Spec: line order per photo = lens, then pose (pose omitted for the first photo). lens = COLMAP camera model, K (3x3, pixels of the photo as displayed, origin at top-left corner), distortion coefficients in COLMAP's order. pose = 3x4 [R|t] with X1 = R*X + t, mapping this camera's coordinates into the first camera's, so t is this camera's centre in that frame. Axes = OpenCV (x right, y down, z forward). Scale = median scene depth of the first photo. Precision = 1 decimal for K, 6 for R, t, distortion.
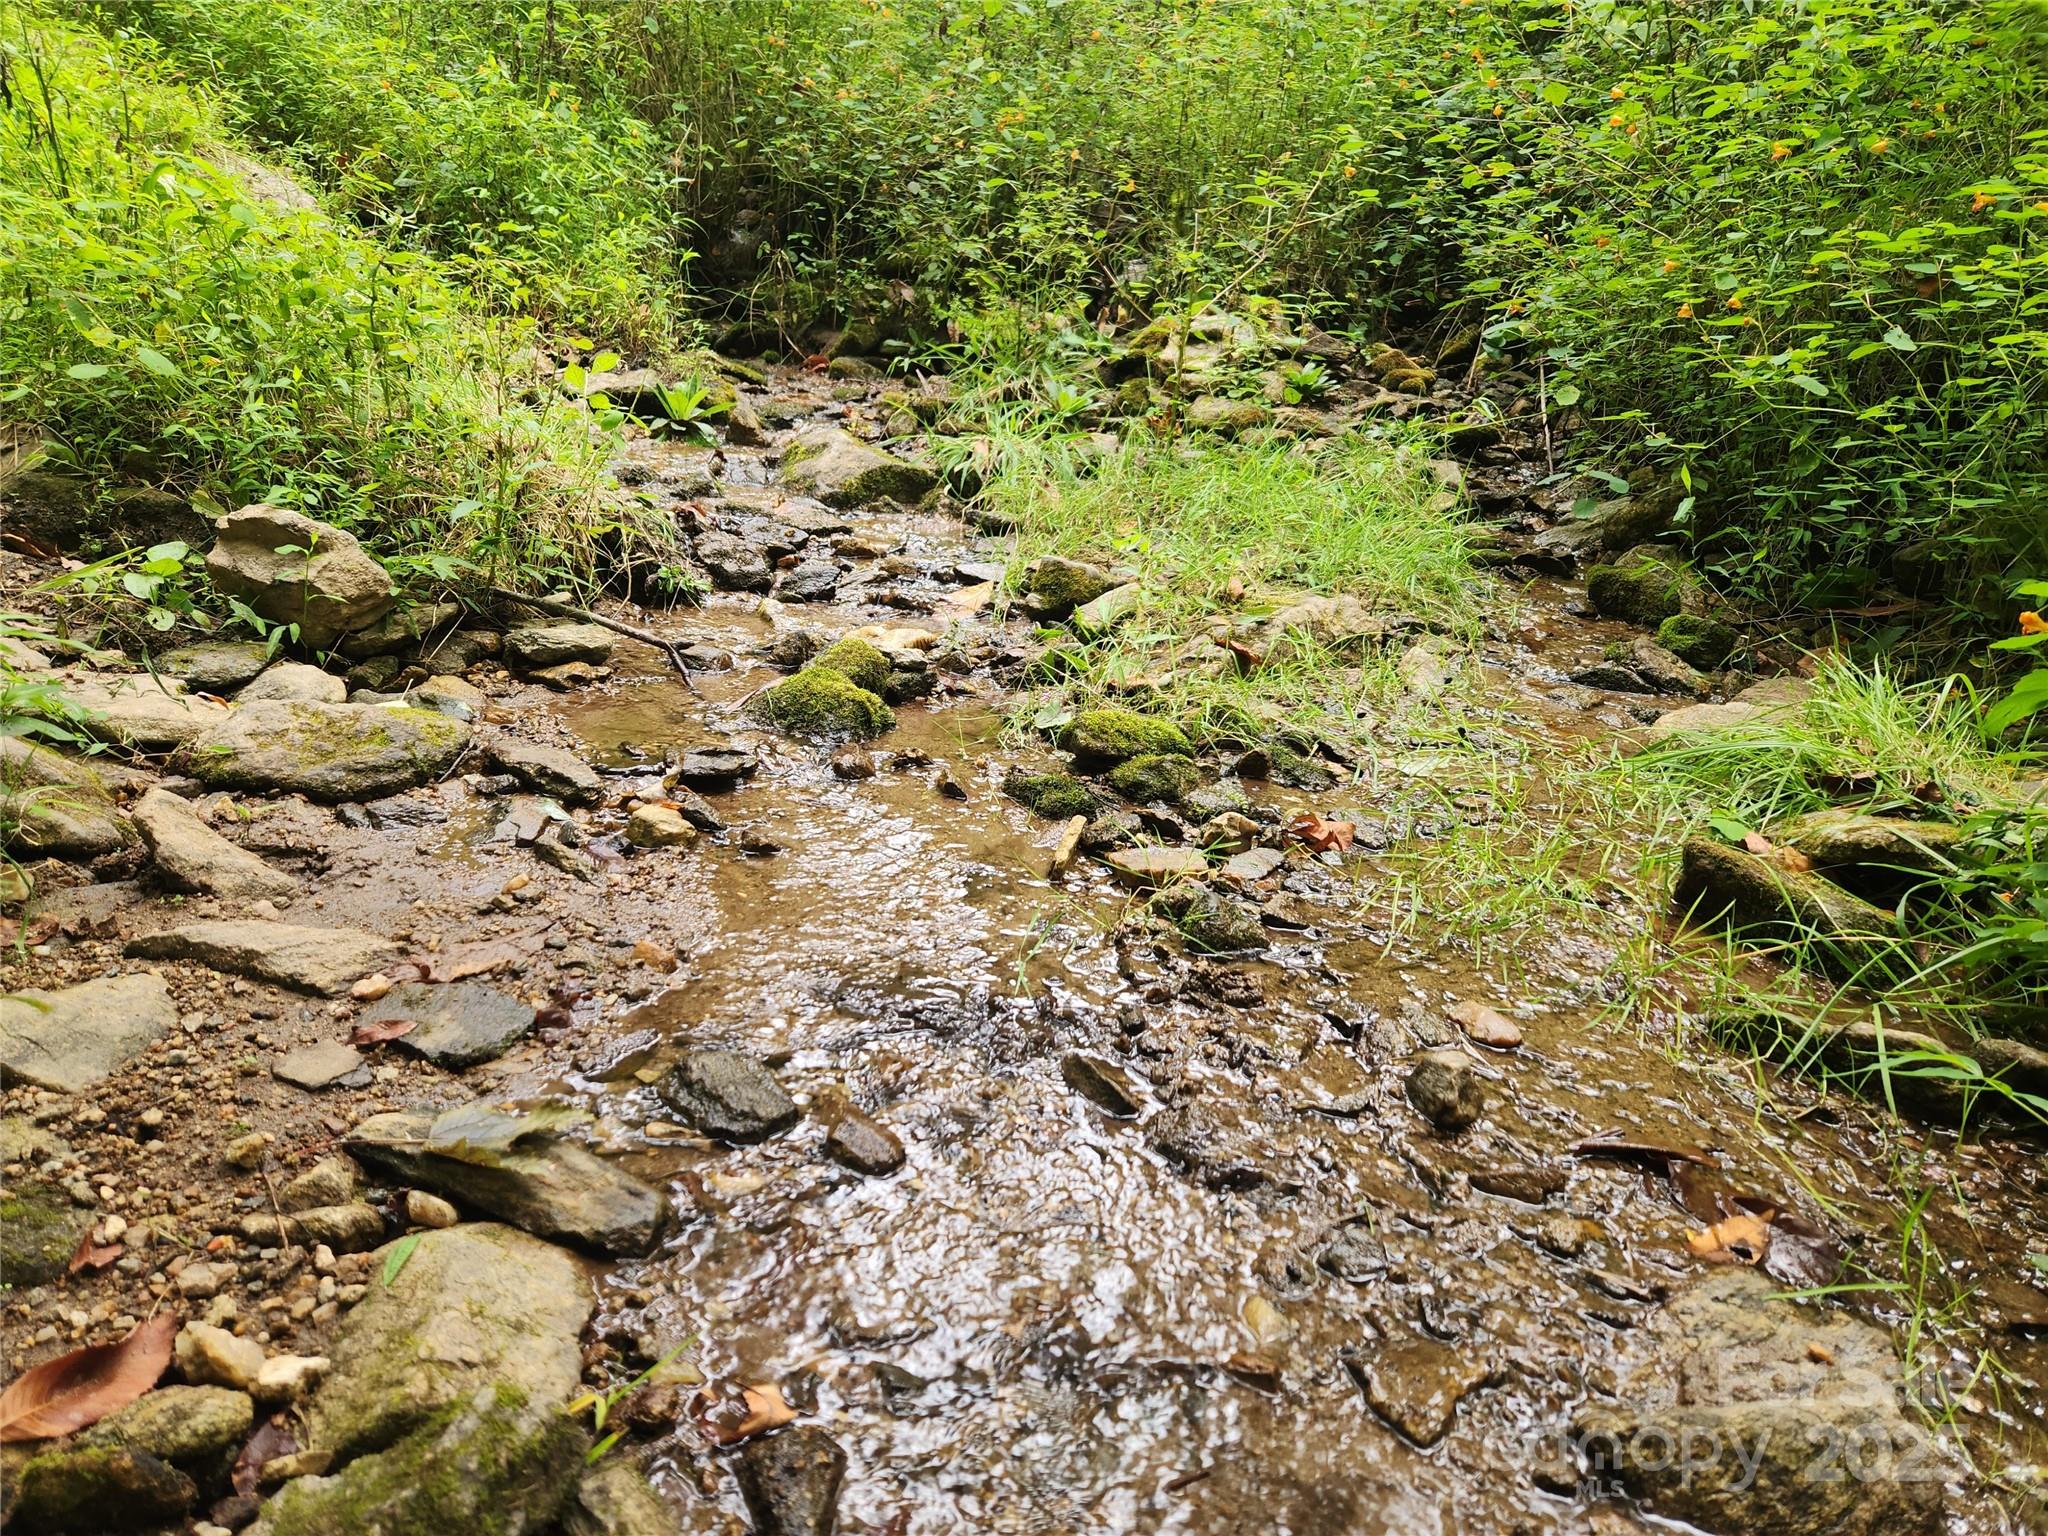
lens RADIAL K [[1380.0, 0, 1025.5], [0, 1380.0, 768.0], [0, 0, 1]] dist [0.034673, -0.003406]
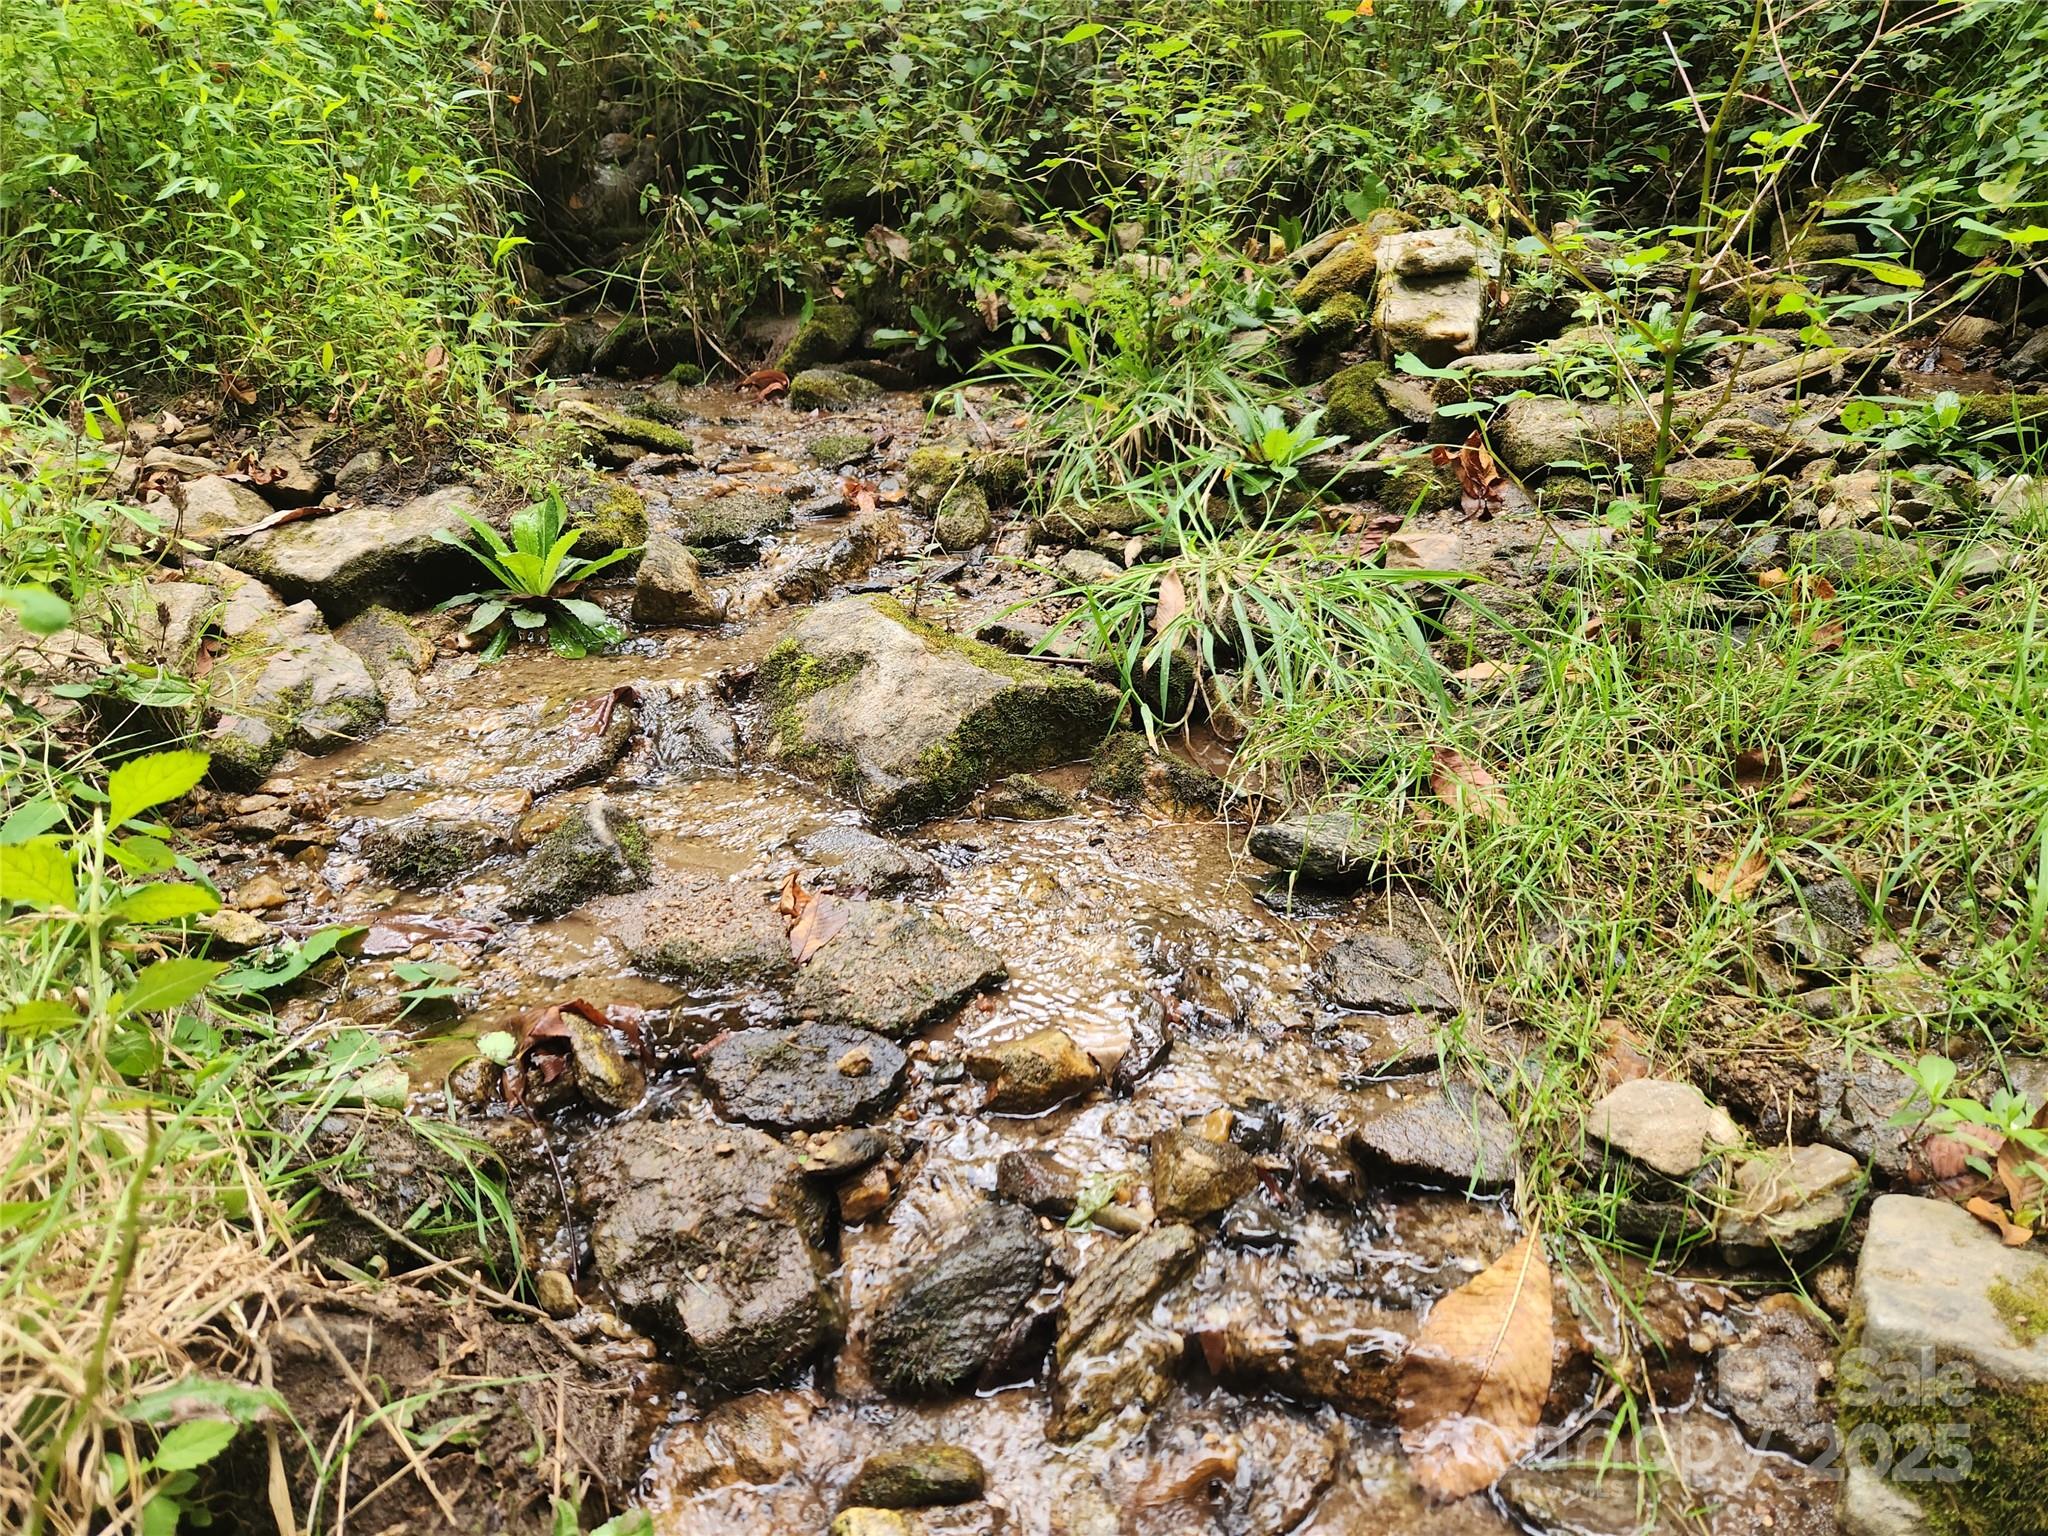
lens RADIAL K [[1380.0, 0, 1027.1], [0, 1380.0, 713.2], [0, 0, 1]] dist [0.034673, -0.003406]
pose [[0.991388, -0.126554, 0.033679, -0.090390], [0.125163, 0.991304, 0.040632, -0.188541], [-0.038528, -0.036067, 0.998606, 0.461501]]
